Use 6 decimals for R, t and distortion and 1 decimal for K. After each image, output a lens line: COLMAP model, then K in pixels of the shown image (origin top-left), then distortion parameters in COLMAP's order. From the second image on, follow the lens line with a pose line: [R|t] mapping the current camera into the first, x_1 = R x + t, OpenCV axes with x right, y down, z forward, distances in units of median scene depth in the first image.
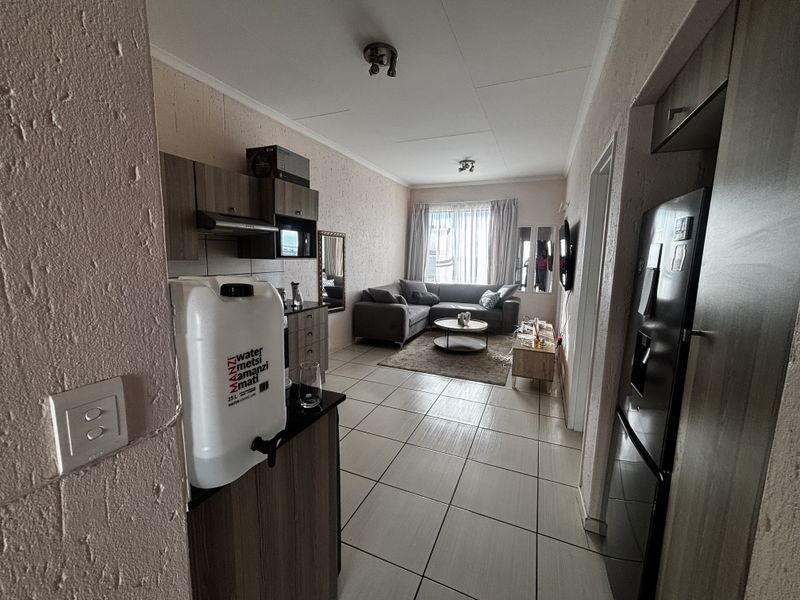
lens RADIAL K [[323.5, 0, 397.3], [0, 323.5, 298.2], [0, 0, 1]] dist [0.000584, -0.000151]
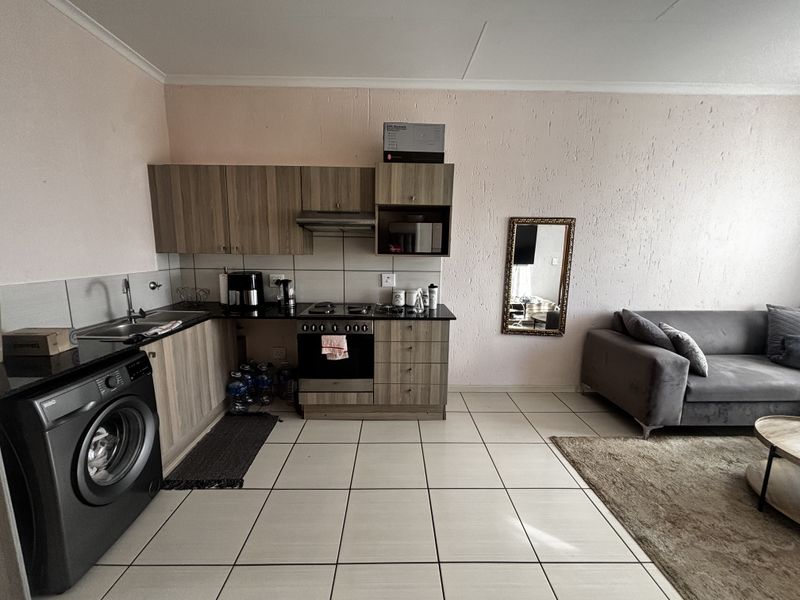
lens RADIAL K [[323.5, 0, 397.3], [0, 323.5, 298.2], [0, 0, 1]] dist [0.000584, -0.000151]
pose [[0.417159, 0.130899, -0.899358, 0.269125], [-0.125449, 0.988394, 0.085670, -0.051999], [0.900134, 0.077086, 0.428739, 0.398537]]
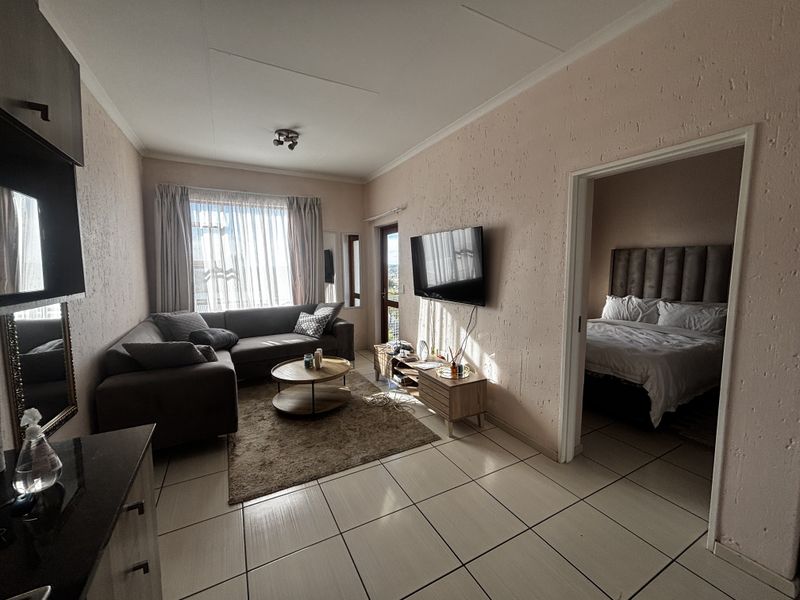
lens RADIAL K [[321.2, 0, 399.1], [0, 321.2, 297.2], [0, 0, 1]] dist [0.000753, 0.000055]
pose [[0.618406, -0.095660, 0.780015, -0.204912], [0.117484, 0.992663, 0.028596, -0.067072], [-0.777027, 0.073955, 0.625107, 0.415262]]
